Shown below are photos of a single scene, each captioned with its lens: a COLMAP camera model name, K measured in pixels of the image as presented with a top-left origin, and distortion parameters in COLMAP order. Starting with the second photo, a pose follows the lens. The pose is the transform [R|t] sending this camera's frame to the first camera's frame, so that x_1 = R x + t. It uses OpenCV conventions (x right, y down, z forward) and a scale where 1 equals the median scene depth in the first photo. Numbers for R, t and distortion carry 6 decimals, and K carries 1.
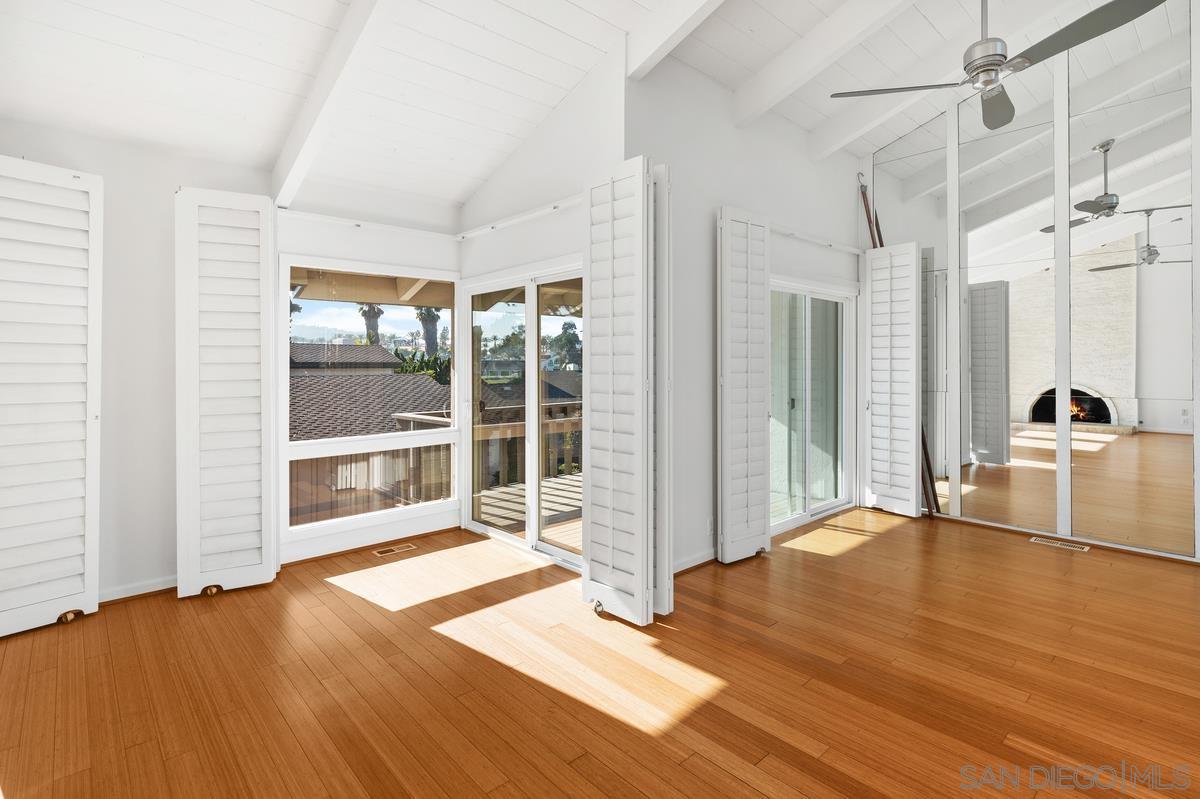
lens RADIAL K [[585.2, 0, 596.5], [0, 585.2, 360.1], [0, 0, 1]] dist [0.000903, -0.000309]
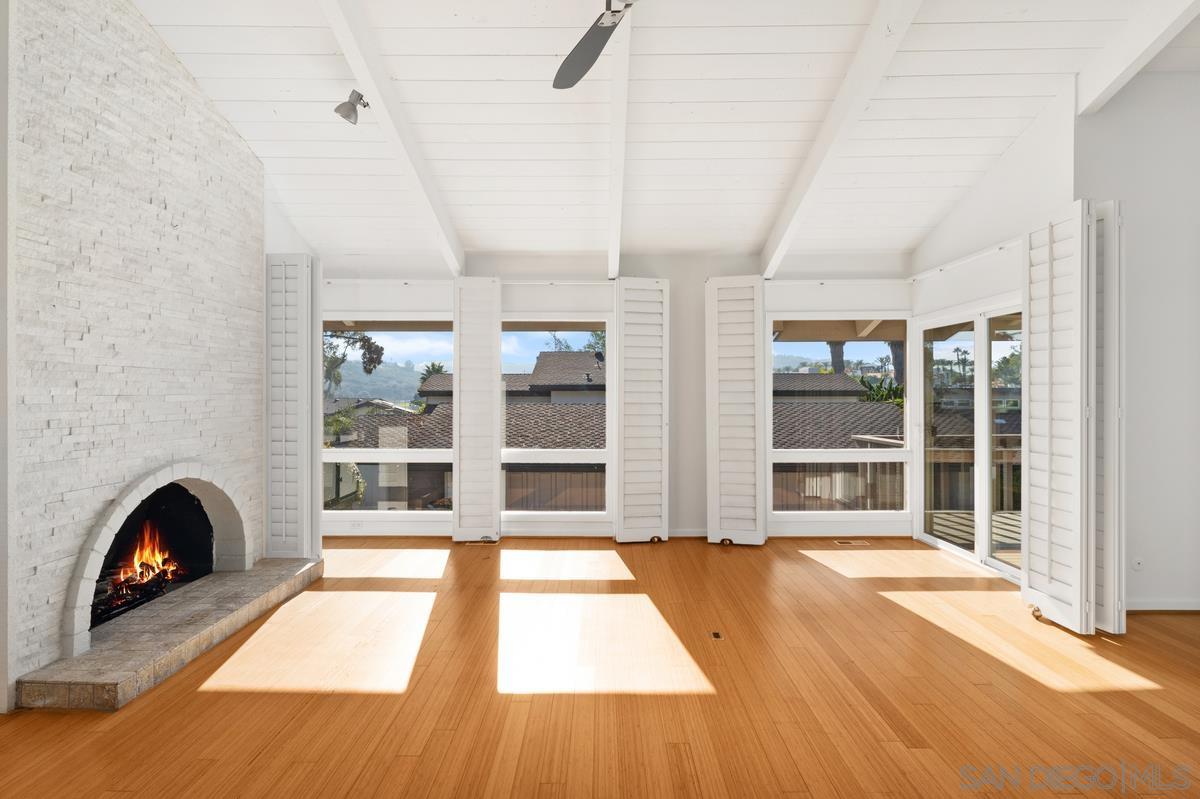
lens RADIAL K [[602.3, 0, 596.3], [0, 602.3, 389.9], [0, 0, 1]] dist [0.001378, -0.000816]
pose [[0.733654, -0.001604, -0.679522, 0.143112], [0.003822, 0.999991, 0.001767, -0.003012], [0.679513, -0.003893, 0.733653, -0.342949]]
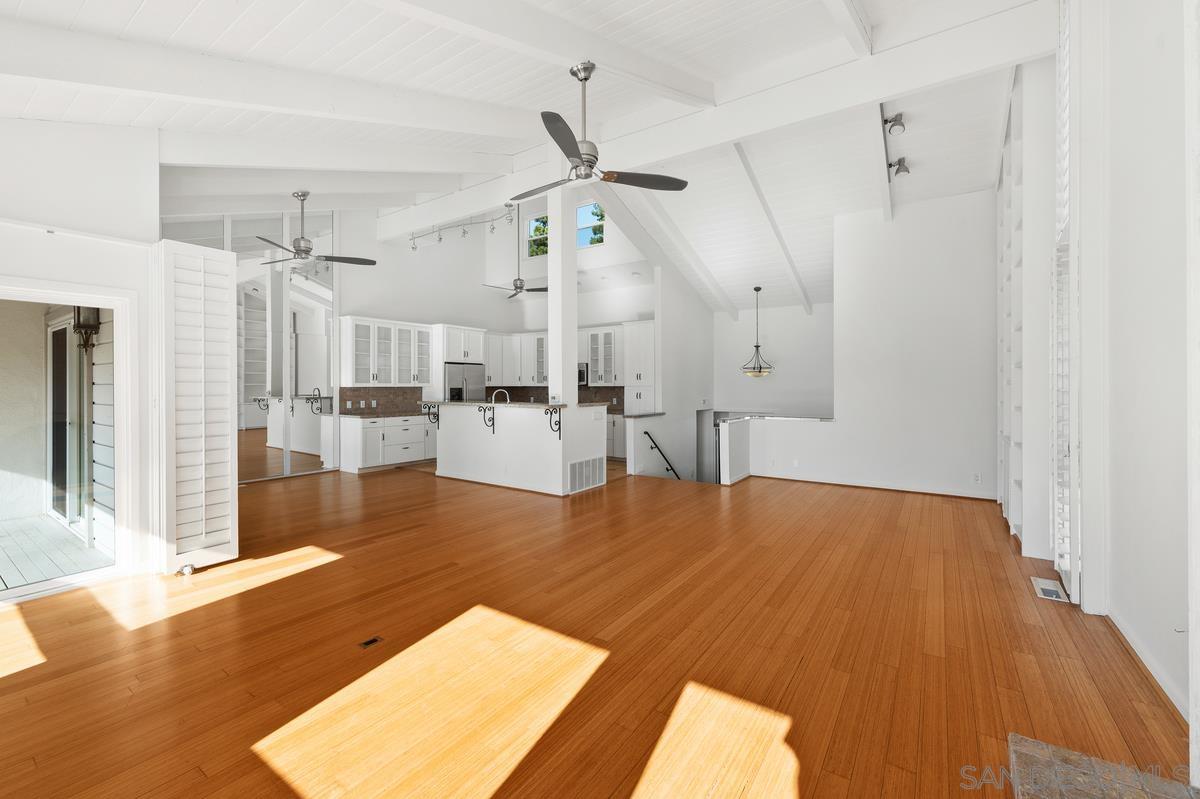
lens RADIAL K [[491.9, 0, 596.0], [0, 491.9, 384.2], [0, 0, 1]] dist [0.001029, 0.000112]
pose [[-0.226058, 0.001911, 0.974112, -1.121346], [-0.002220, 0.999994, -0.002477, -0.002917], [-0.974111, -0.002723, -0.226052, 0.295655]]
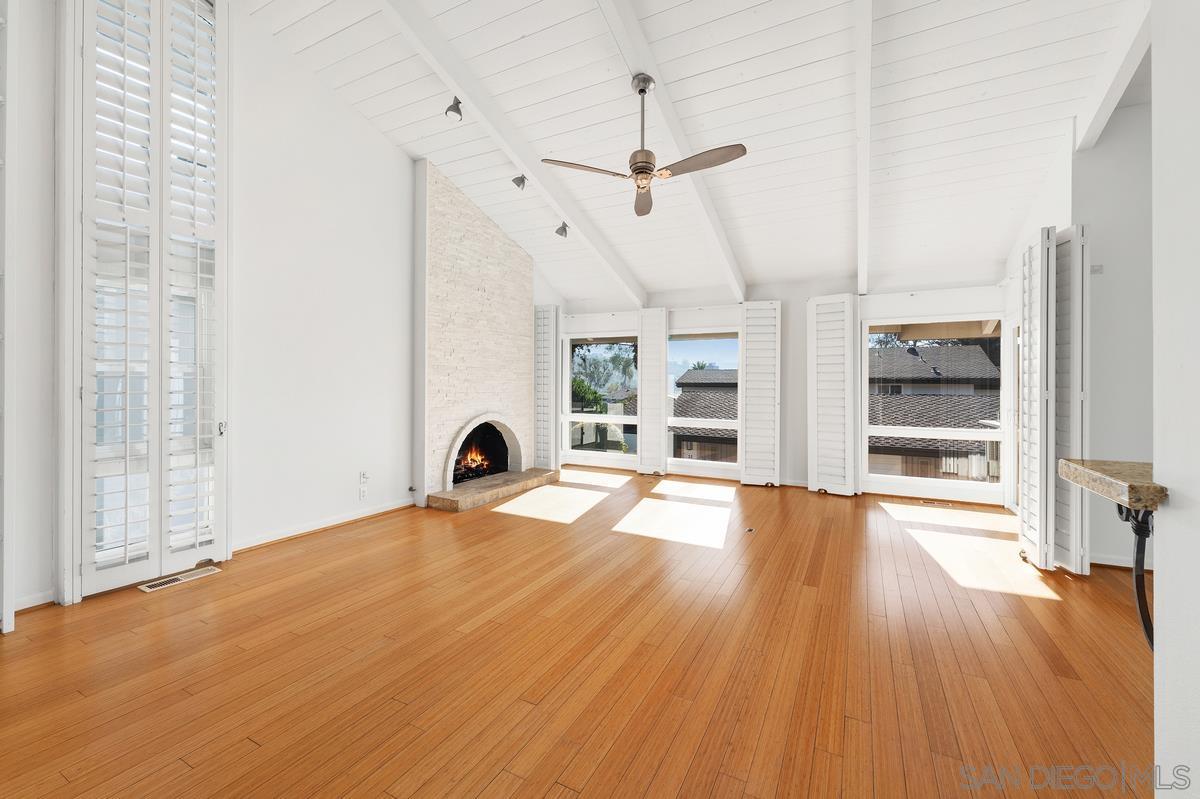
lens RADIAL K [[491.9, 0, 596.0], [0, 491.9, 384.2], [0, 0, 1]] dist [0.001029, 0.000112]
pose [[0.333723, 0.002926, -0.942667, 0.659638], [-0.000700, 0.999996, 0.002856, 0.012153], [0.942671, -0.000293, 0.333724, -0.303732]]
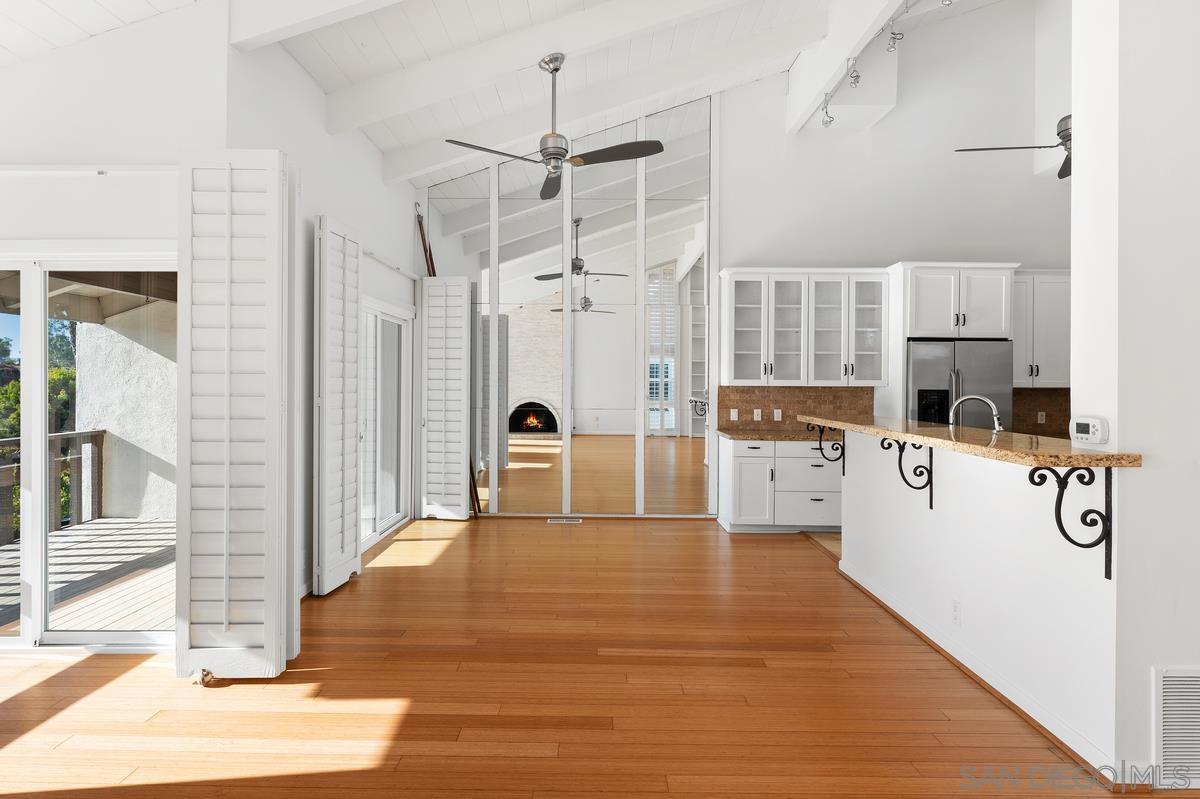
lens RADIAL K [[623.4, 0, 598.5], [0, 623.4, 384.0], [0, 0, 1]] dist [-0.000012, 0.000108]
pose [[0.674849, 0.003265, 0.737948, -0.234974], [-0.009590, 0.999945, 0.004345, -0.002145], [-0.737893, -0.010009, 0.674843, -0.003453]]
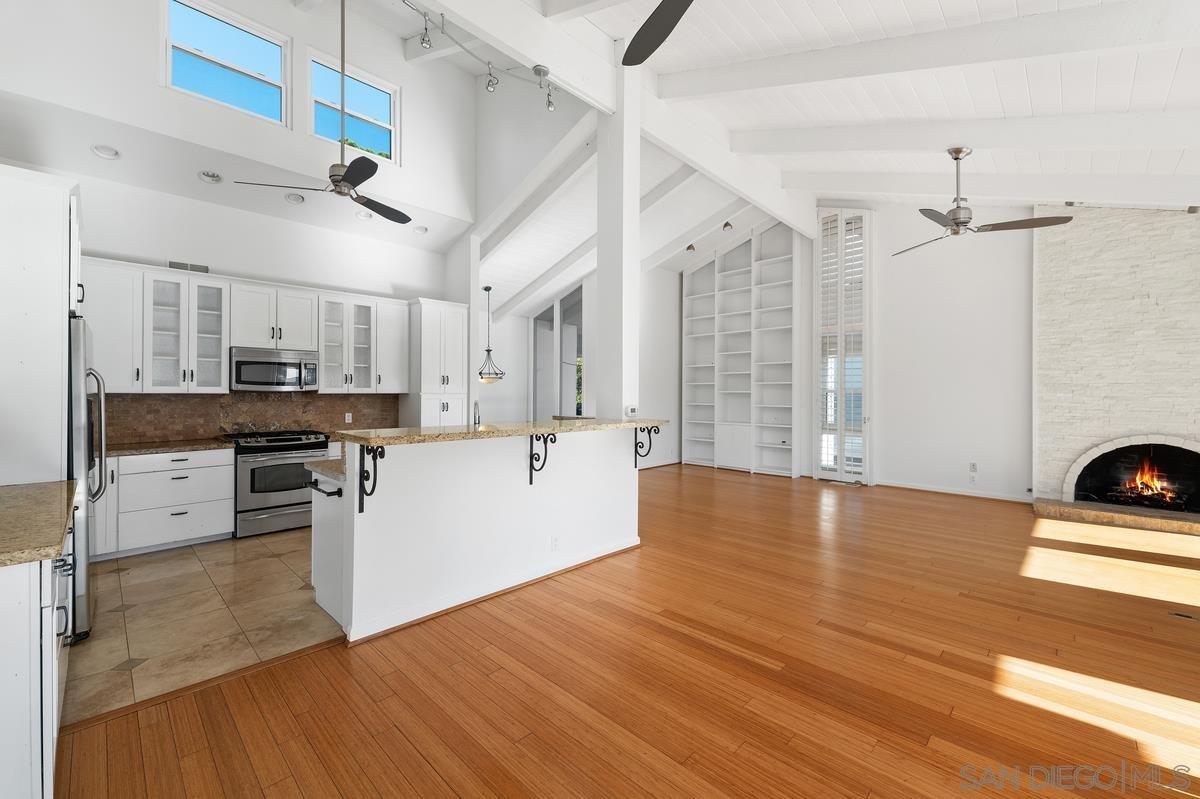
lens RADIAL K [[489.0, 0, 598.7], [0, 489.0, 391.5], [0, 0, 1]] dist [0.001420, 0.000045]
pose [[-0.998407, -0.003594, -0.056309, 0.691744], [-0.003303, 0.999981, -0.005269, 0.000583], [0.056327, -0.005074, -0.998399, 1.229193]]
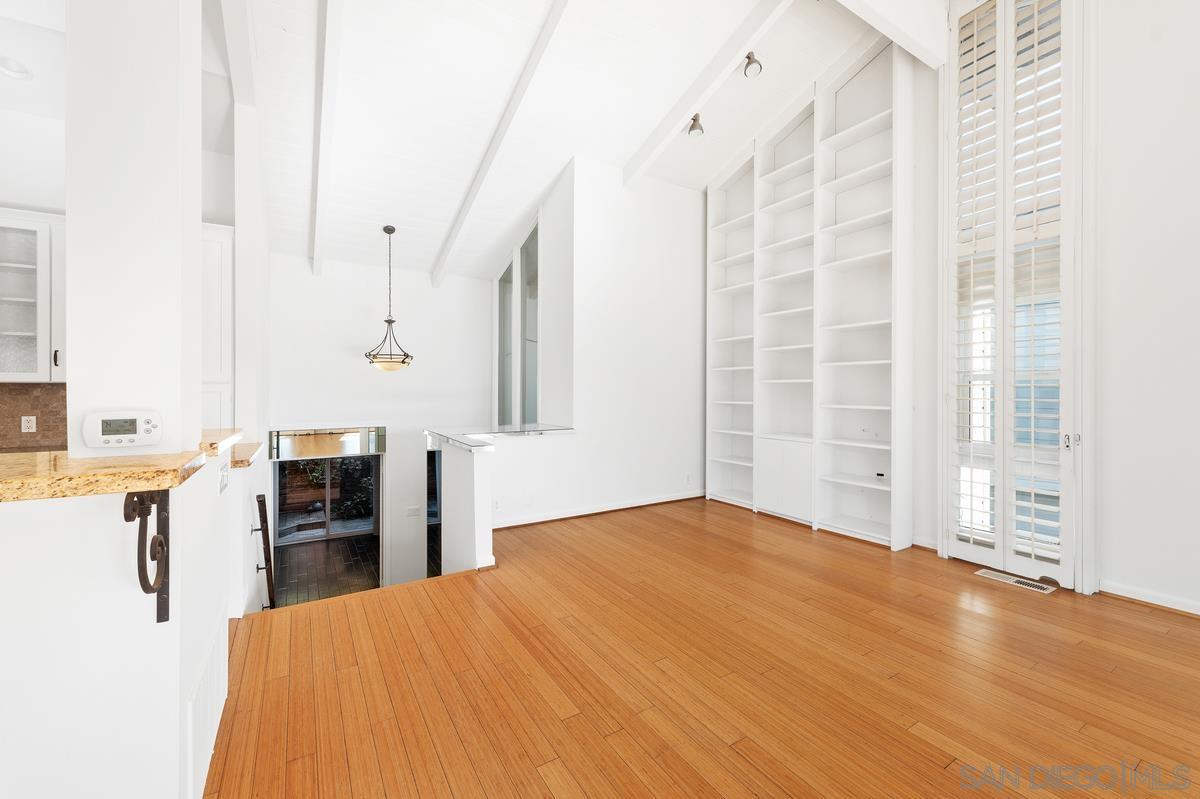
lens RADIAL K [[489.0, 0, 598.7], [0, 489.0, 391.5], [0, 0, 1]] dist [0.001420, 0.000045]
pose [[-0.982037, -0.001487, 0.188682, 0.158507], [-0.001275, 0.999998, 0.001245, 0.014561], [-0.188684, 0.000982, -0.982037, 0.323996]]
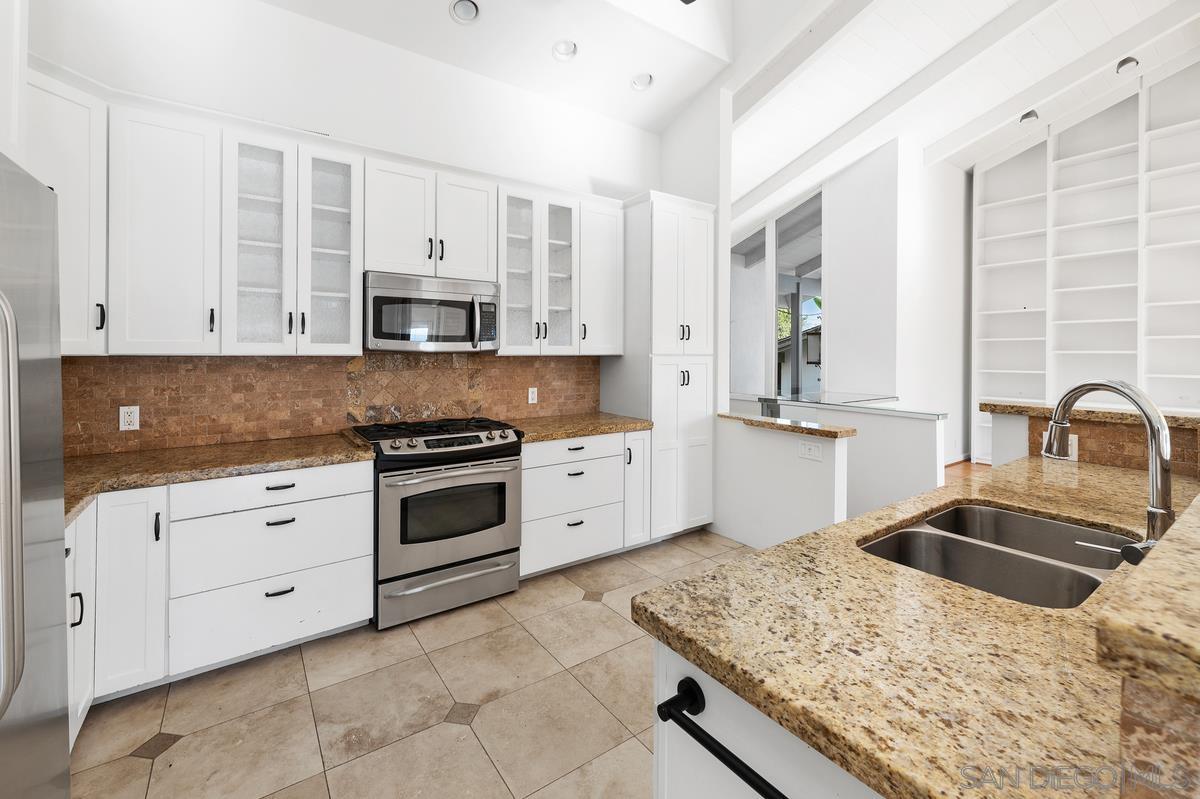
lens RADIAL K [[504.8, 0, 595.1], [0, 504.8, 353.6], [0, 0, 1]] dist [0.000547, -0.000013]
pose [[-0.991491, -0.002175, 0.130160, 1.158760], [-0.002642, 0.999991, -0.003411, 0.000799], [-0.130151, -0.003726, -0.991487, 0.573729]]
